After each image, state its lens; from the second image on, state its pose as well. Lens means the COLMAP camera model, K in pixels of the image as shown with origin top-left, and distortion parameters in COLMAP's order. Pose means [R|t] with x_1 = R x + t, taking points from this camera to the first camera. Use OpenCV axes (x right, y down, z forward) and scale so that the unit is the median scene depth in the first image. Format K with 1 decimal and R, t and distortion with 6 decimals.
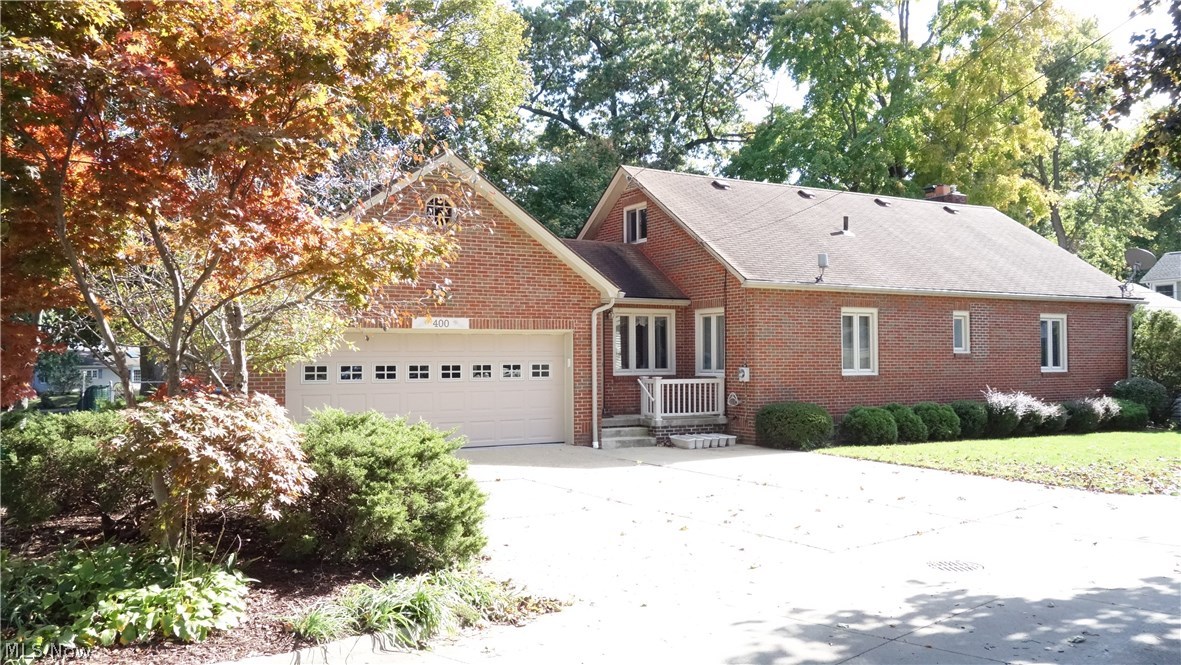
lens RADIAL K [[935.8, 0, 590.1], [0, 935.8, 333.9], [0, 0, 1]] dist [0.000727, 0.004843]
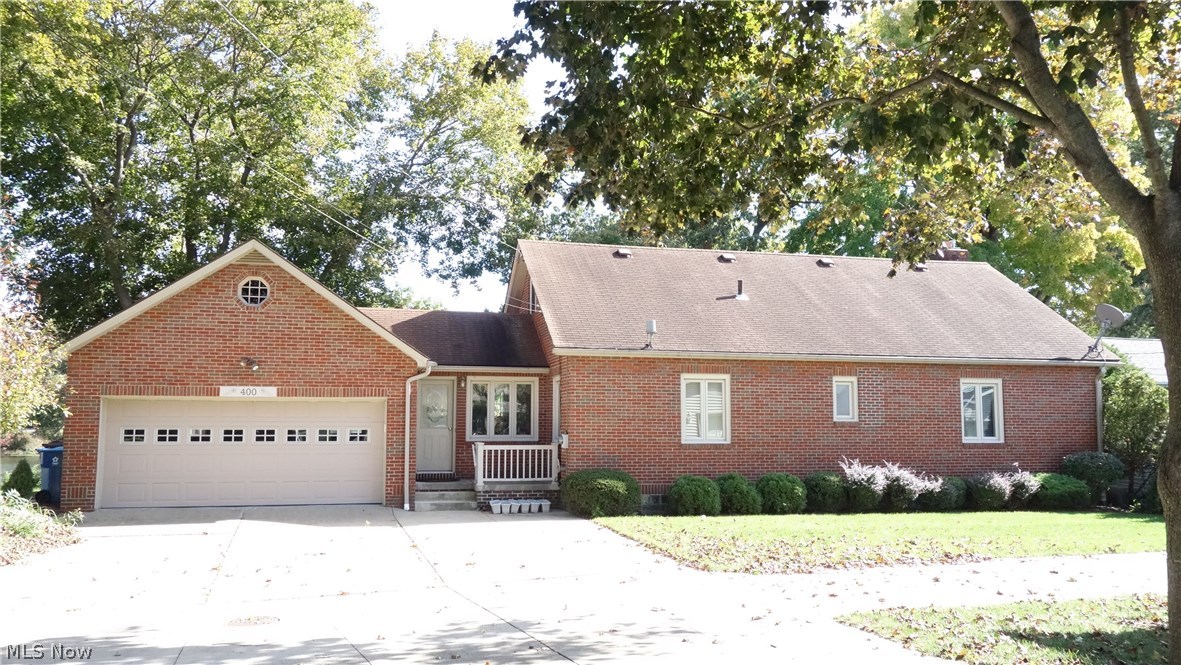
lens RADIAL K [[935.8, 0, 590.1], [0, 935.8, 333.9], [0, 0, 1]] dist [0.000727, 0.004843]
pose [[0.967287, -0.017524, -0.253079, 0.447274], [0.000413, 0.997719, -0.067509, -0.004079], [0.253684, 0.065196, 0.965087, 0.022026]]
